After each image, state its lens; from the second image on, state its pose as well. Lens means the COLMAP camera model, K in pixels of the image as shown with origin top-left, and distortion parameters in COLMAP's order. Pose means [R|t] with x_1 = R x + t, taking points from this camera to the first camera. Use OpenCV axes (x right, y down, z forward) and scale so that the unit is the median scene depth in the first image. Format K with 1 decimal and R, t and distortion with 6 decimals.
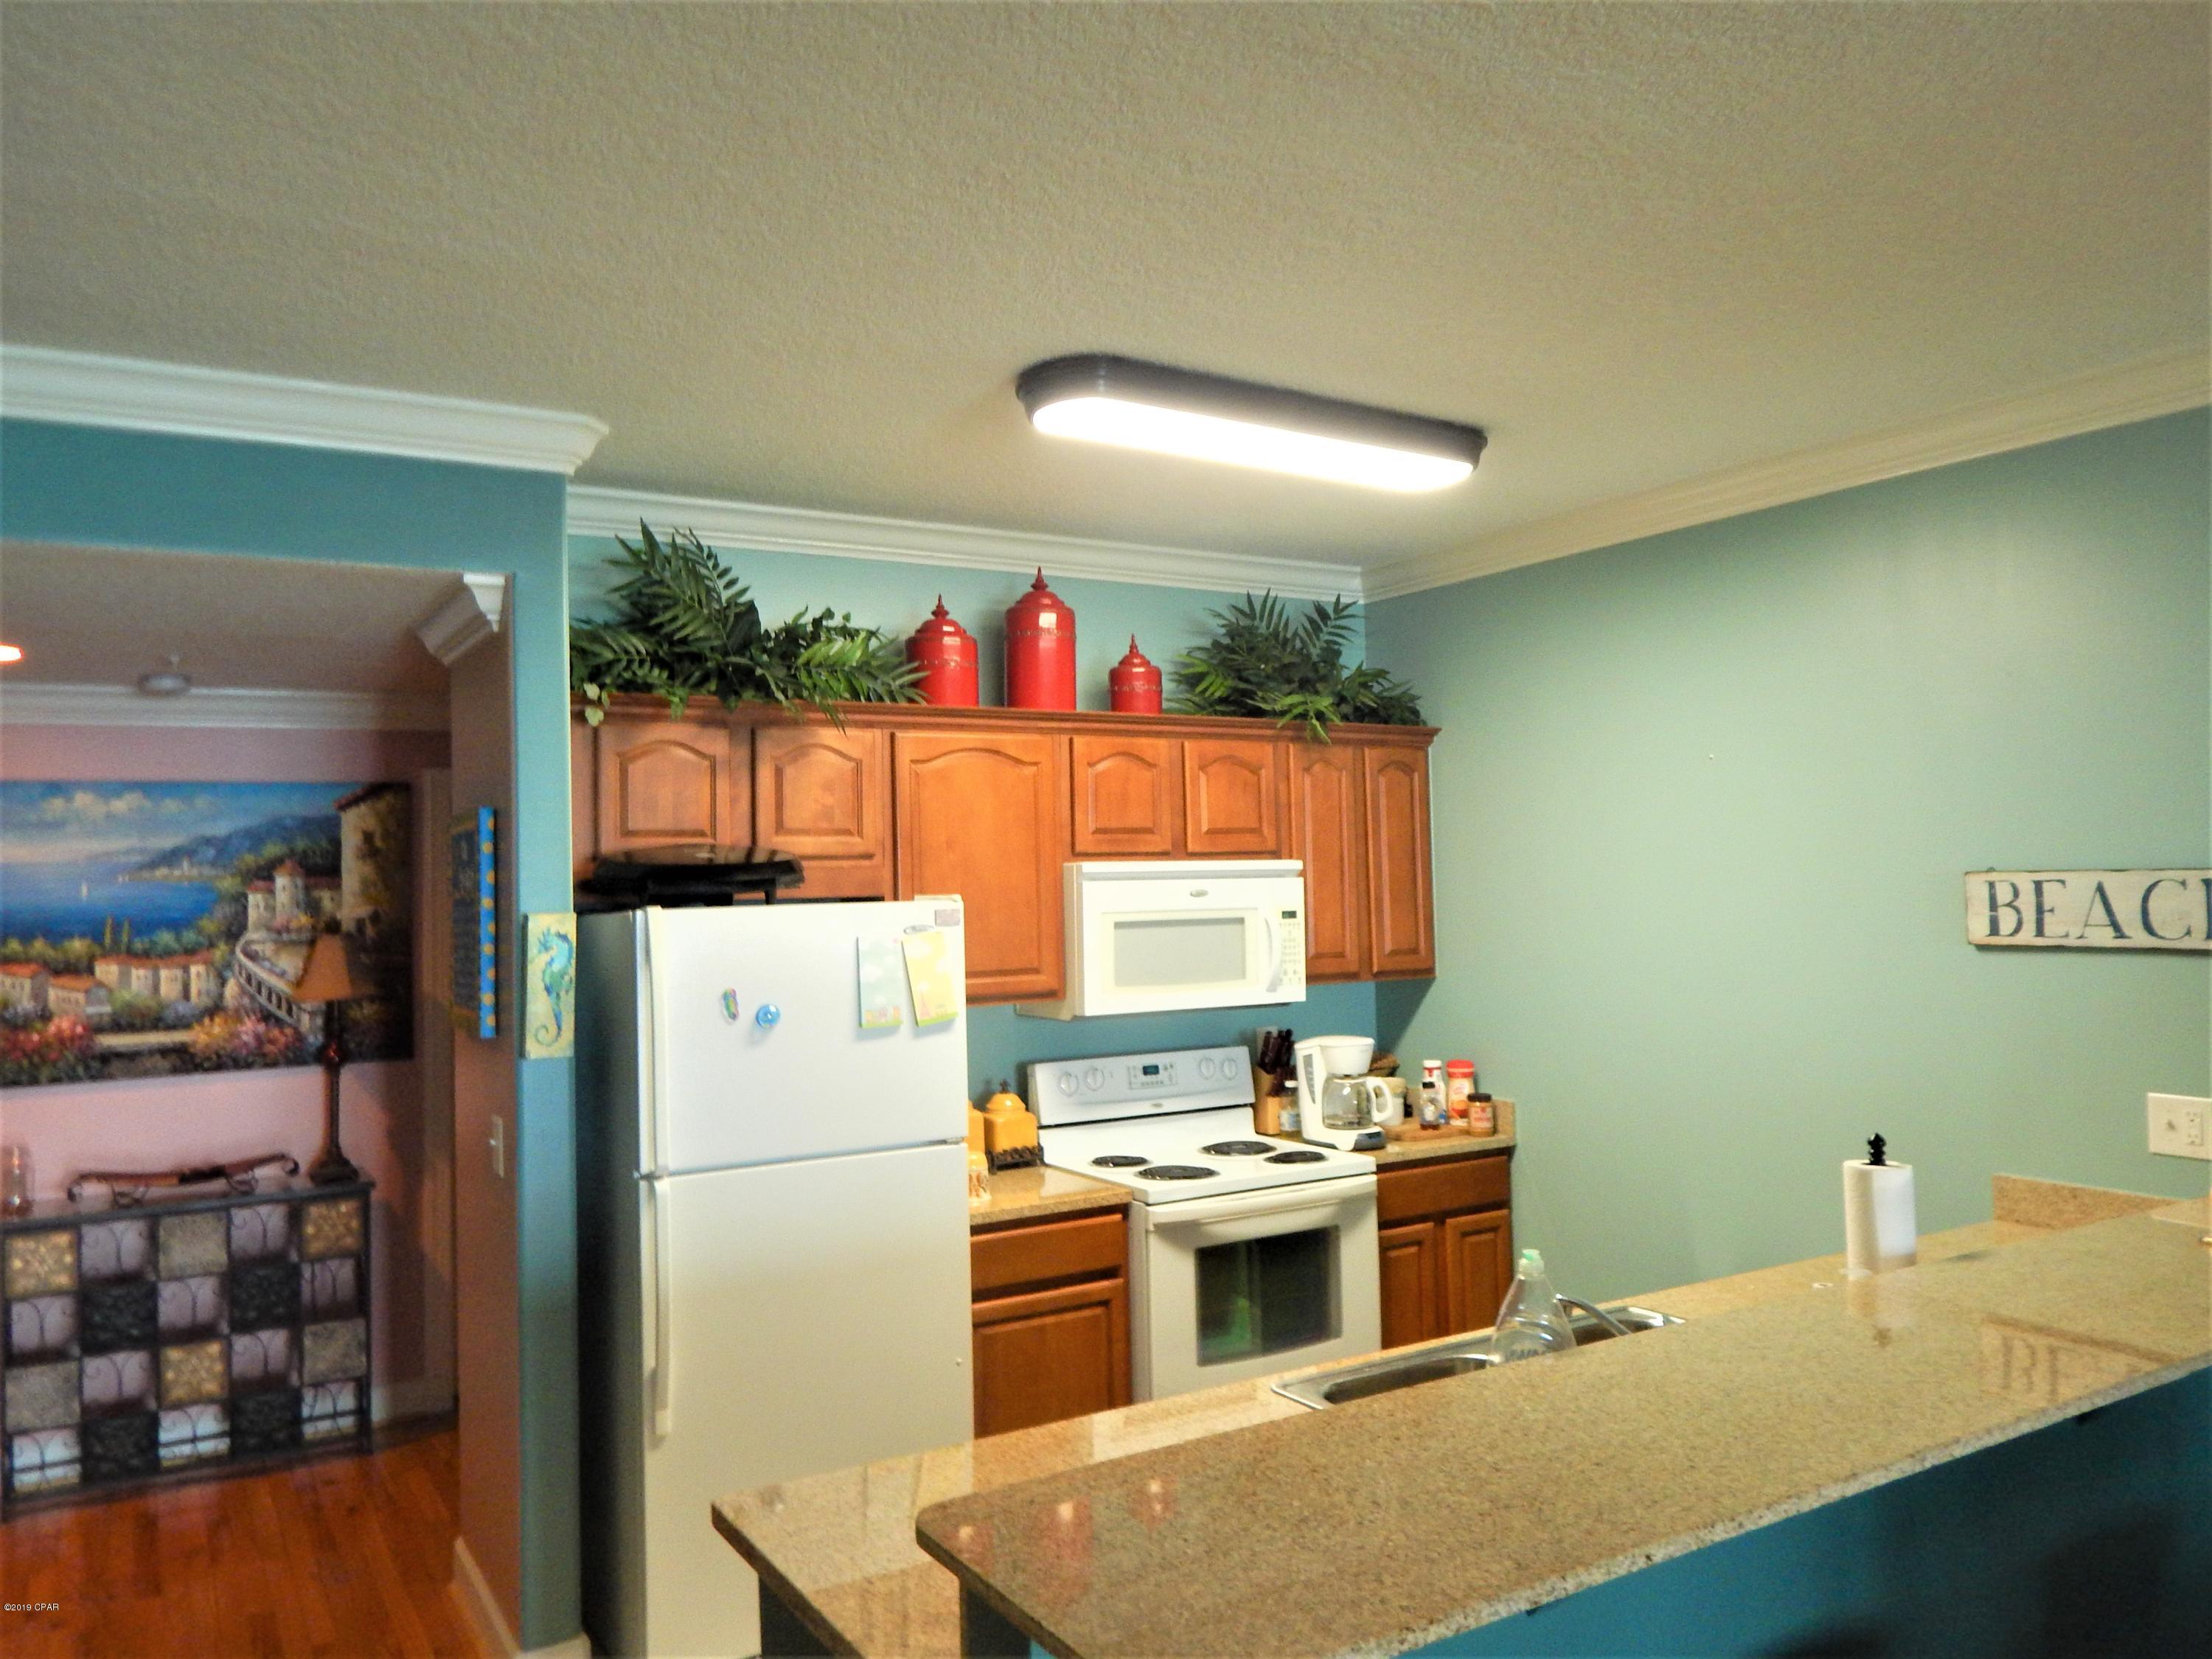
lens RADIAL K [[1607.0, 0, 1113.0], [0, 1607.0, 806.1], [0, 0, 1]] dist [0.005588, -0.007995]
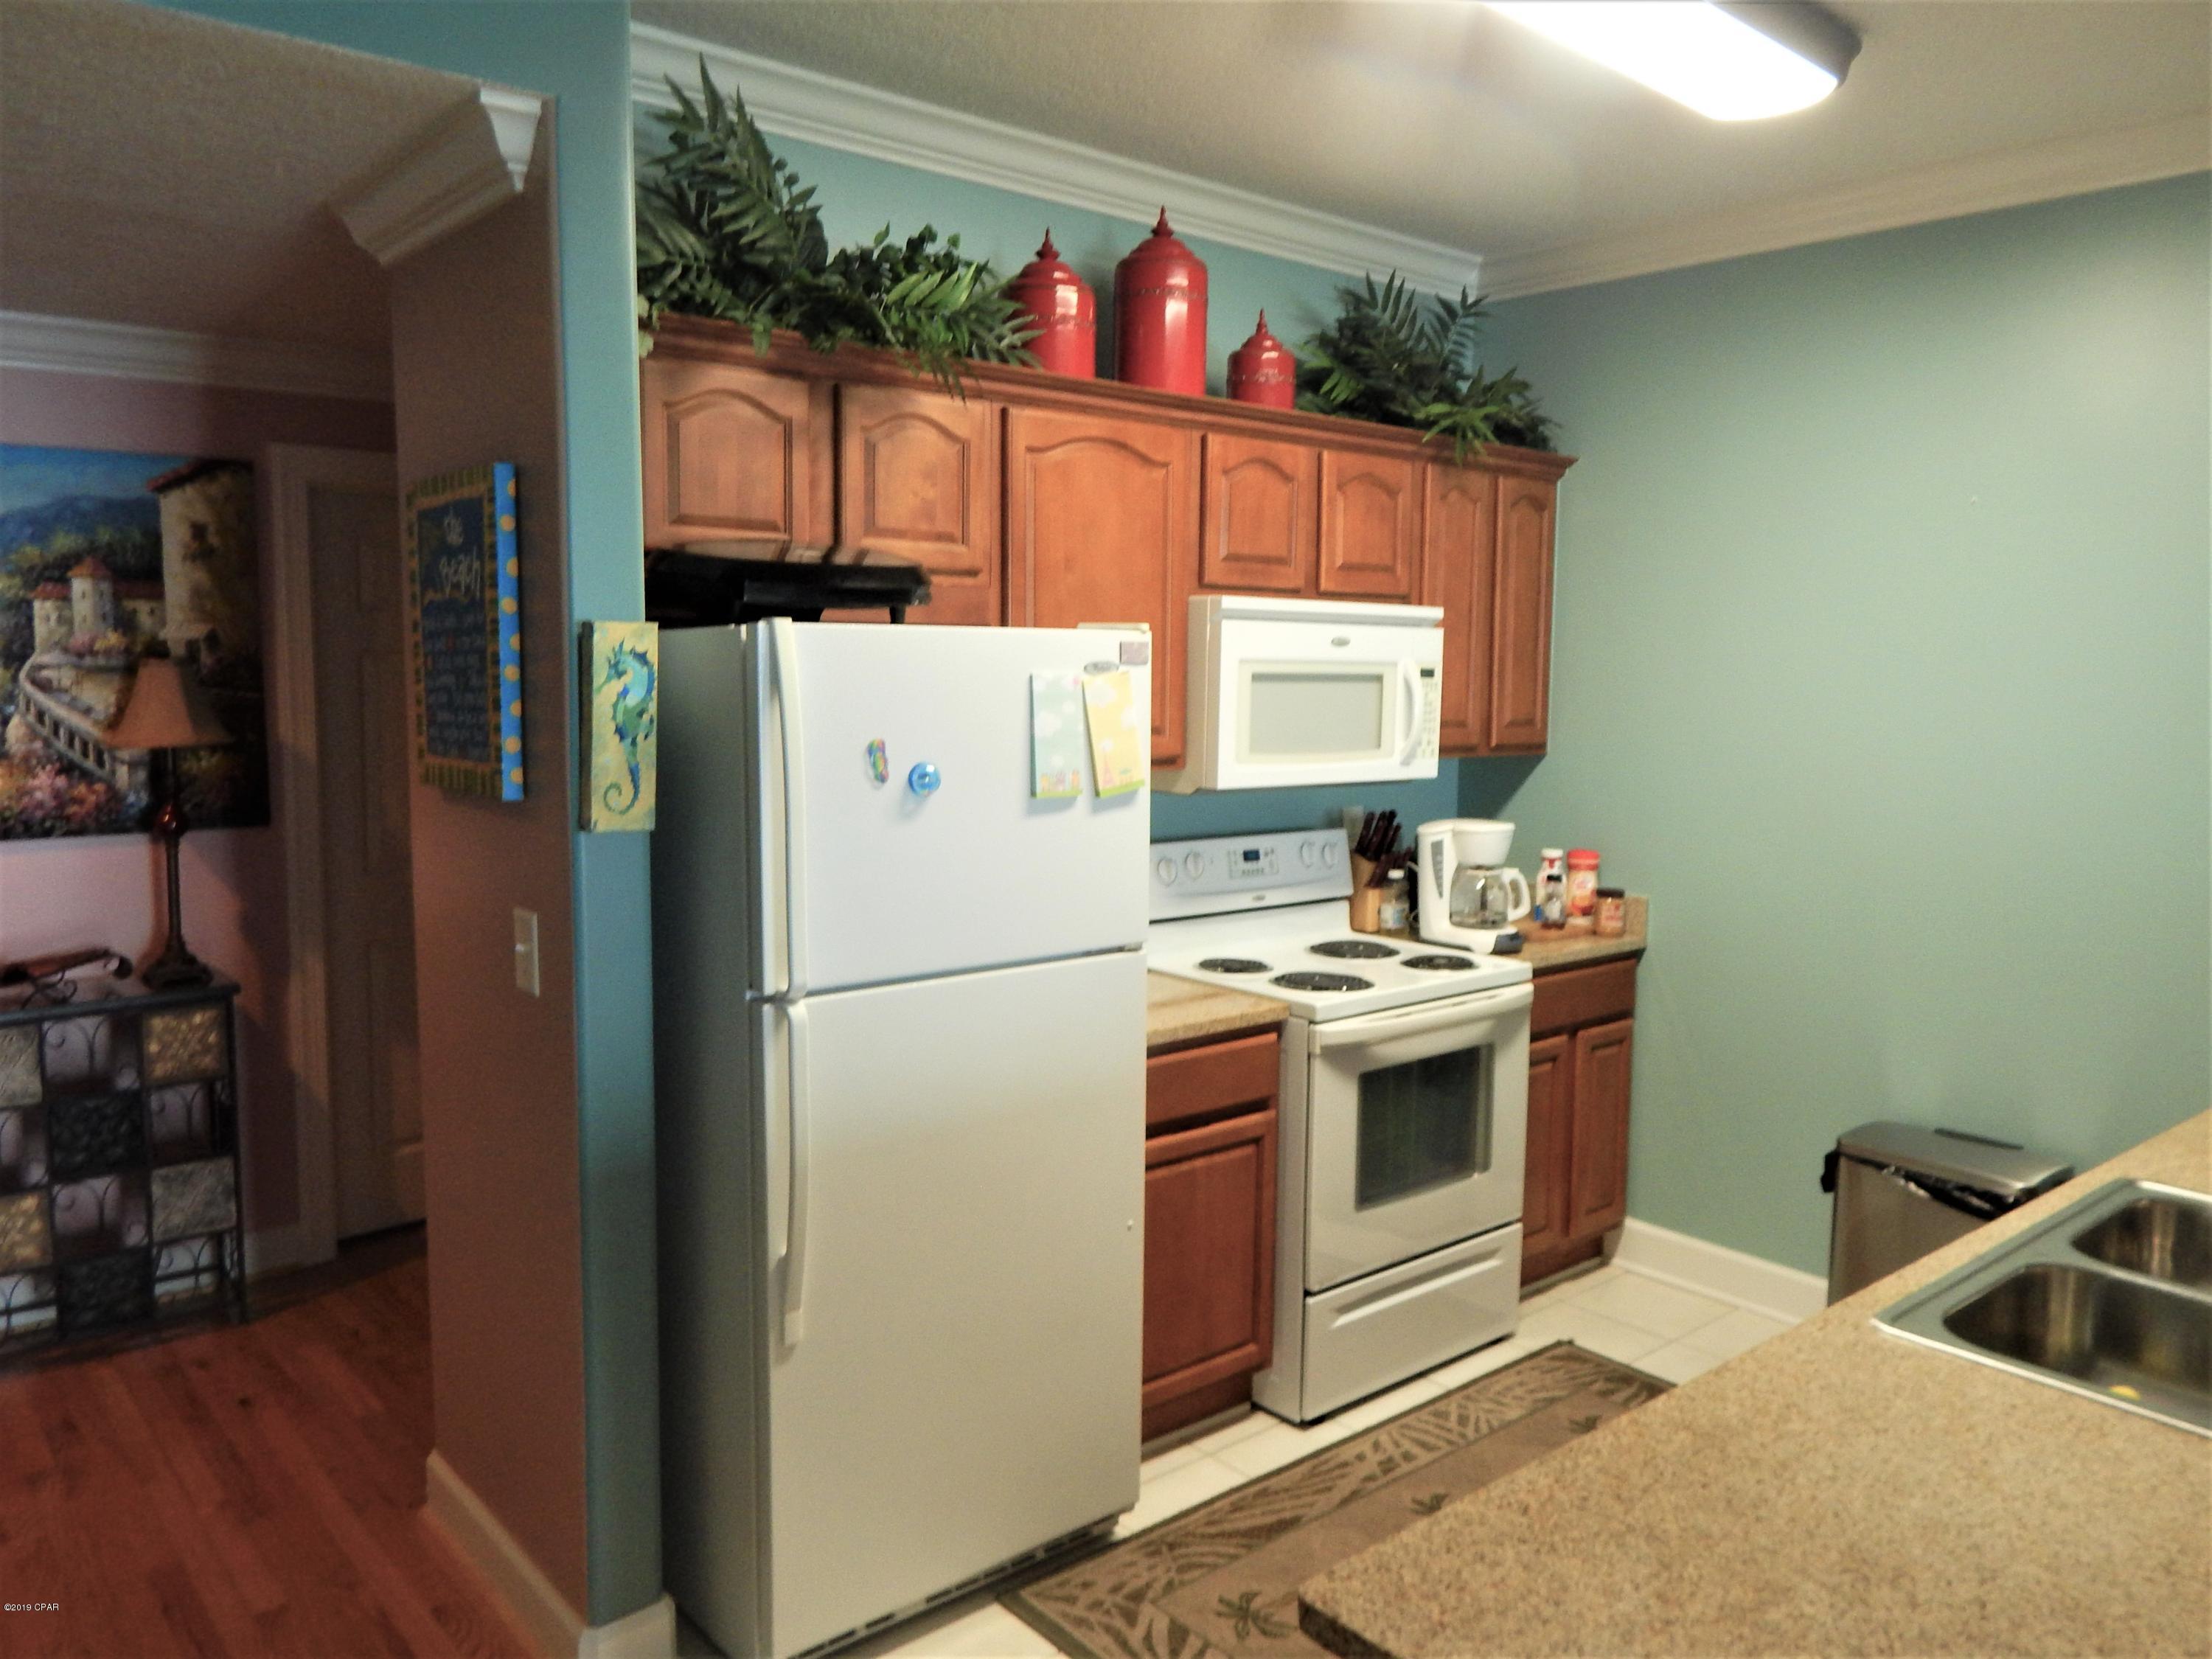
lens RADIAL K [[1607.0, 0, 1105.2], [0, 1607.0, 811.1], [0, 0, 1]] dist [0.005588, -0.007995]
pose [[0.986961, 0.019201, 0.159813, -0.206474], [-0.041105, 0.990005, 0.134908, 0.037090], [-0.155625, -0.139718, 0.977885, 0.234593]]
